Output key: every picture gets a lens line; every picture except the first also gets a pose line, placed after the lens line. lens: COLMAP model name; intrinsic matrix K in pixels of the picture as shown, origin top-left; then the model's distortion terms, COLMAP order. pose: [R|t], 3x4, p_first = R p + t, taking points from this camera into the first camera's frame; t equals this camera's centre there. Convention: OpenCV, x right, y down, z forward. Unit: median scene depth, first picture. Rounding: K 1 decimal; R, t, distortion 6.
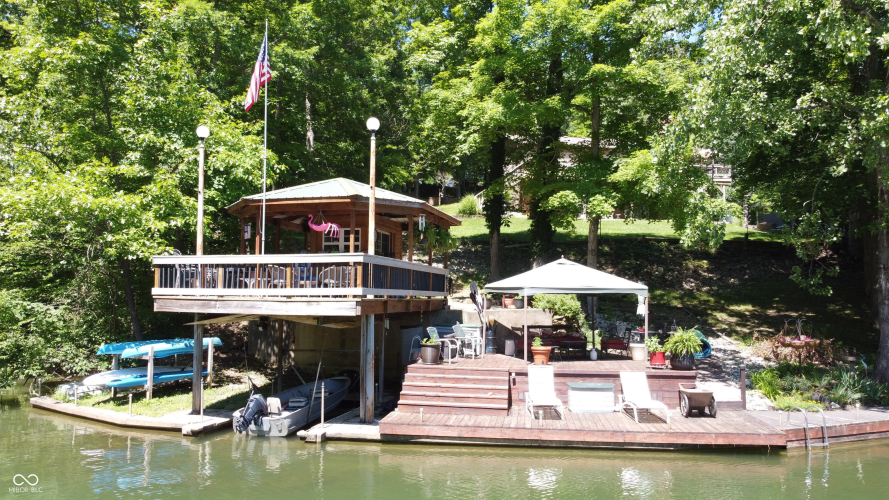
lens RADIAL K [[671.2, 0, 448.6], [0, 671.2, 250.4], [0, 0, 1]] dist [-0.007613, -0.000305]
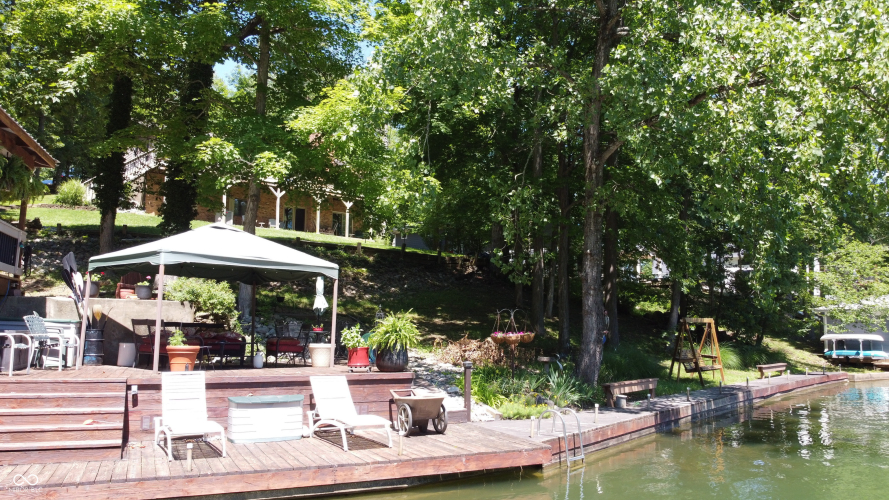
lens RADIAL K [[671.2, 0, 448.6], [0, 671.2, 250.4], [0, 0, 1]] dist [-0.007613, -0.000305]
pose [[0.853908, 0.064826, 0.516371, 0.019961], [-0.038680, 0.997373, -0.061247, 0.089026], [-0.518985, 0.032326, 0.854172, 0.345404]]
